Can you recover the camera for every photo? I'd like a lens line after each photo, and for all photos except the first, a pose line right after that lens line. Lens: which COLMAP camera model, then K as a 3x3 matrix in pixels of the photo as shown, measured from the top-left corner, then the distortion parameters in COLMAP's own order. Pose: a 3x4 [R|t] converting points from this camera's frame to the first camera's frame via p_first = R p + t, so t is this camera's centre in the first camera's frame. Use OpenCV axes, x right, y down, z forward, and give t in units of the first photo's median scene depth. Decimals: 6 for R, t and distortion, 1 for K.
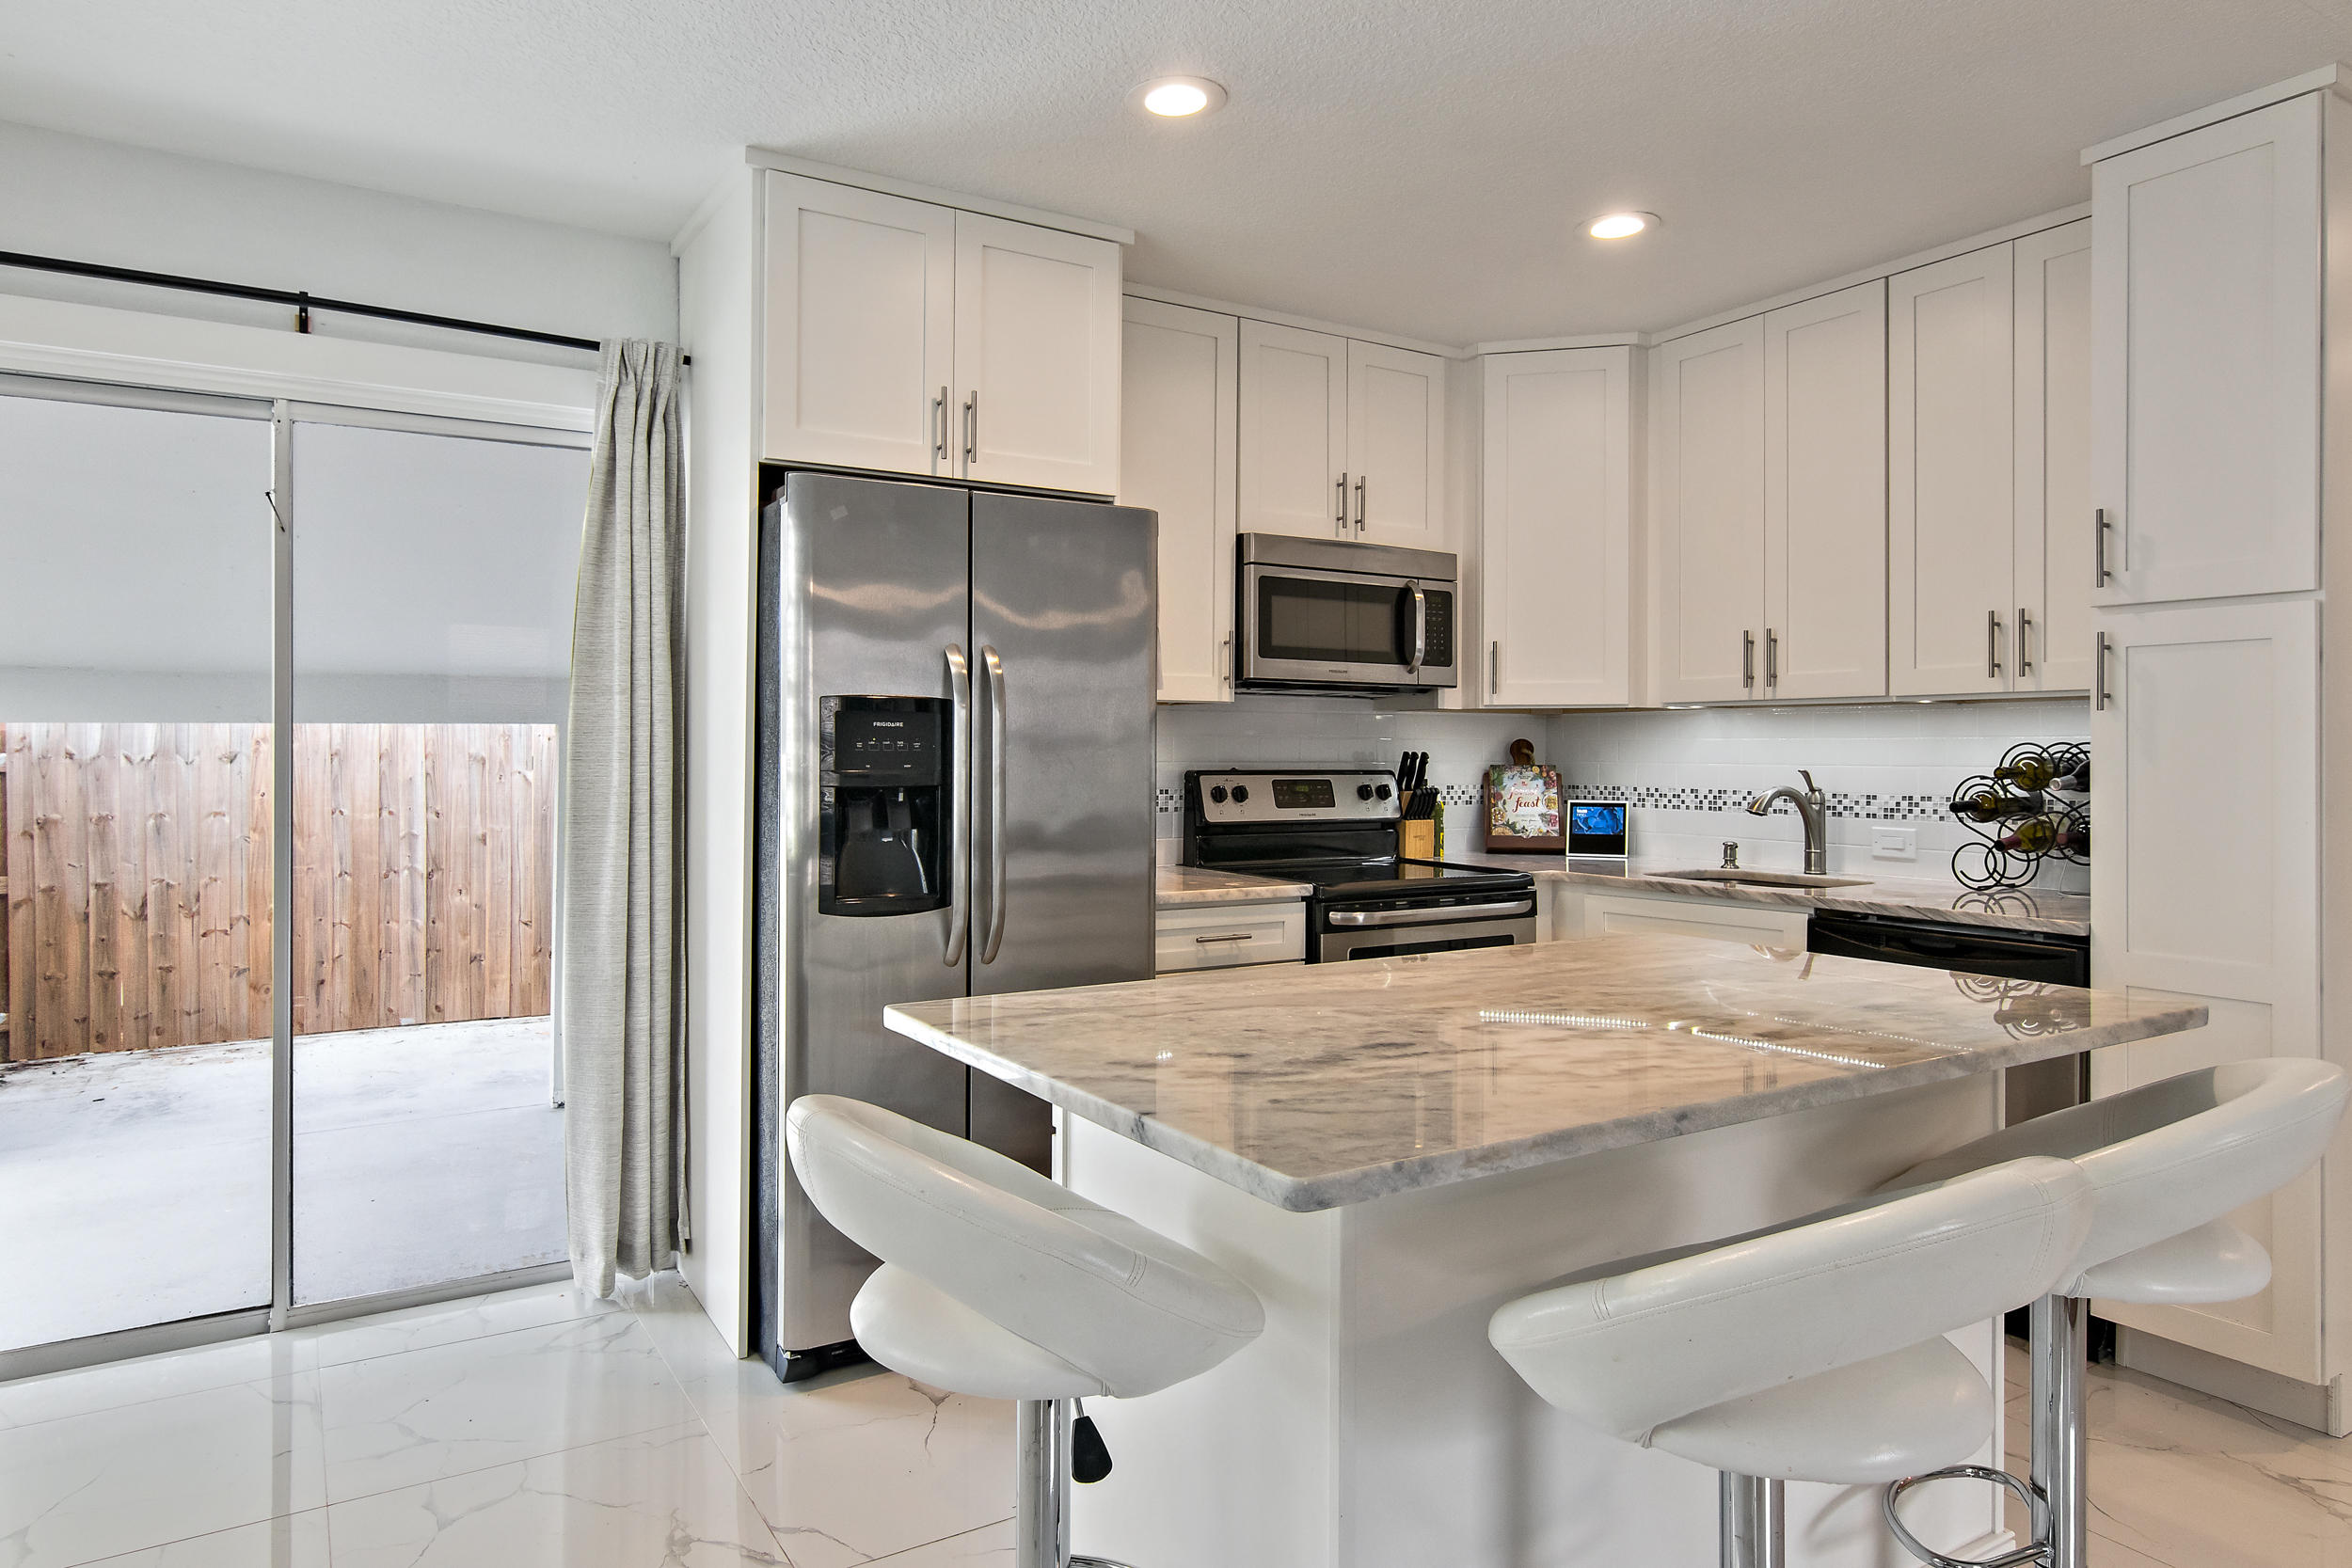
lens RADIAL K [[1446.5, 0, 1174.9], [0, 1446.5, 775.9], [0, 0, 1]] dist [0.003510, 0.001537]
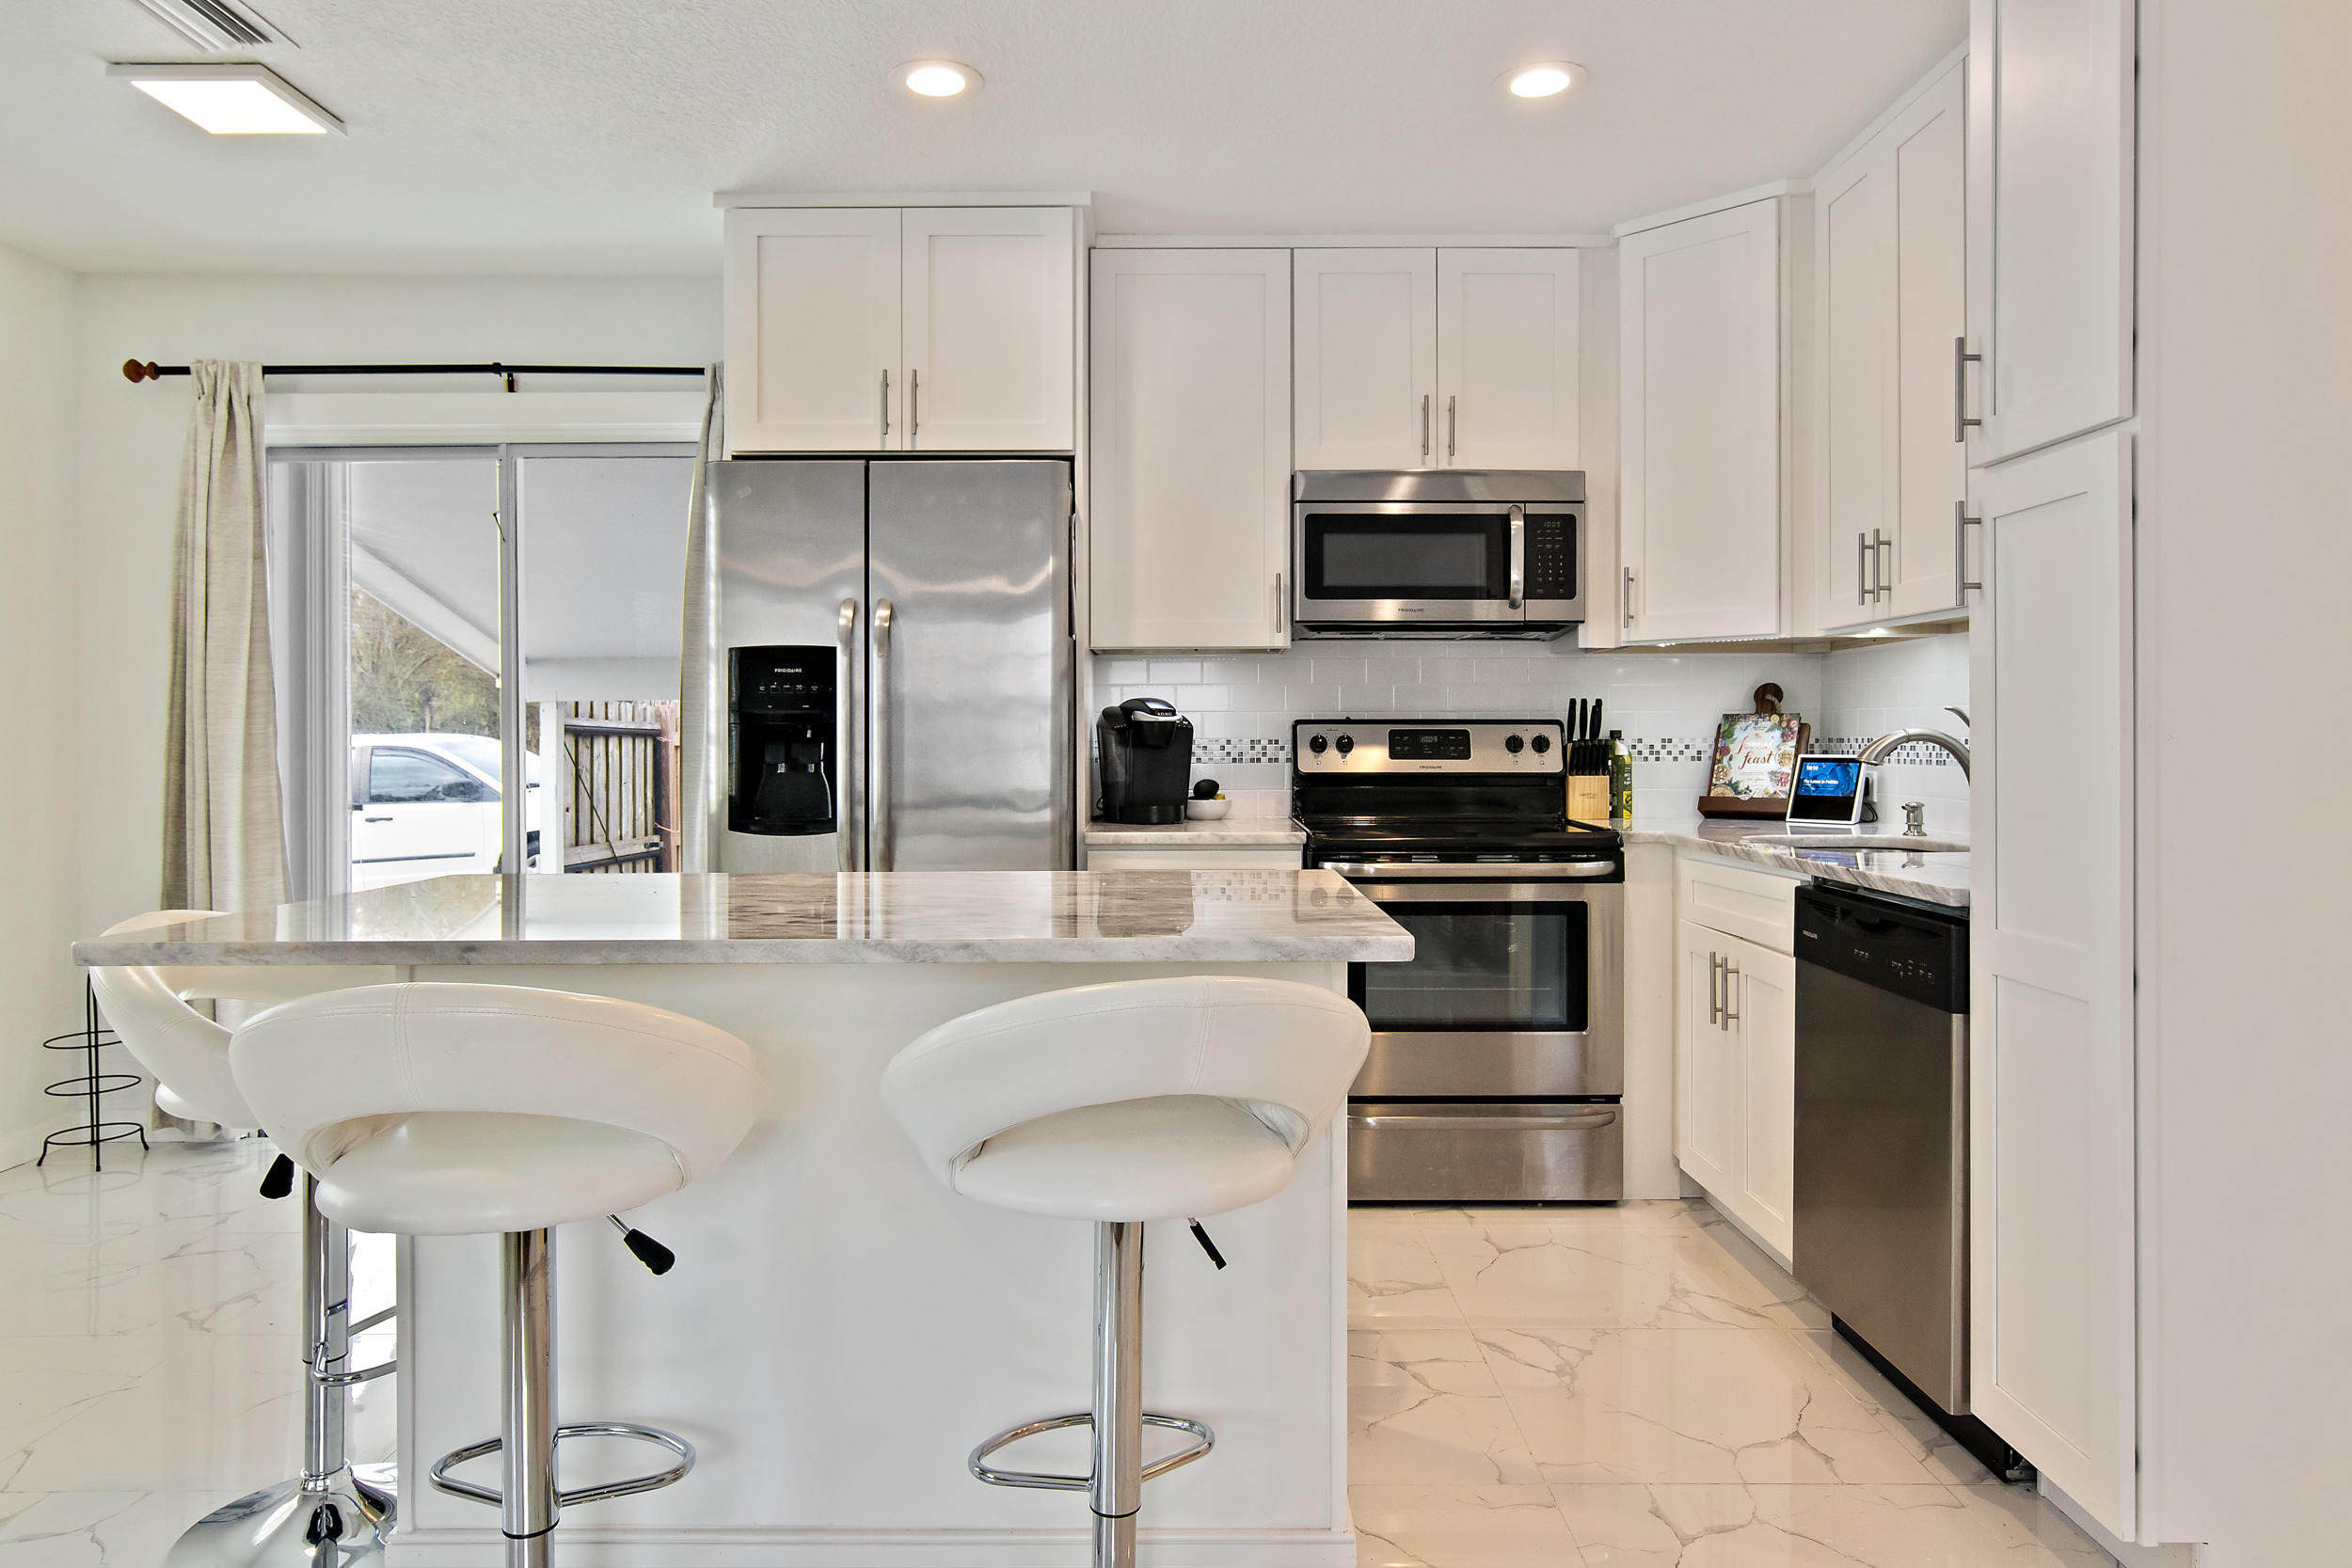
lens RADIAL K [[1529.0, 0, 1178.4], [0, 1529.0, 771.1], [0, 0, 1]] dist [0.003929, 0.000744]
pose [[0.852465, 0.006822, -0.522740, 0.484404], [-0.003552, 0.999967, 0.007257, 0.023812], [0.522772, -0.004329, 0.852461, 0.080448]]
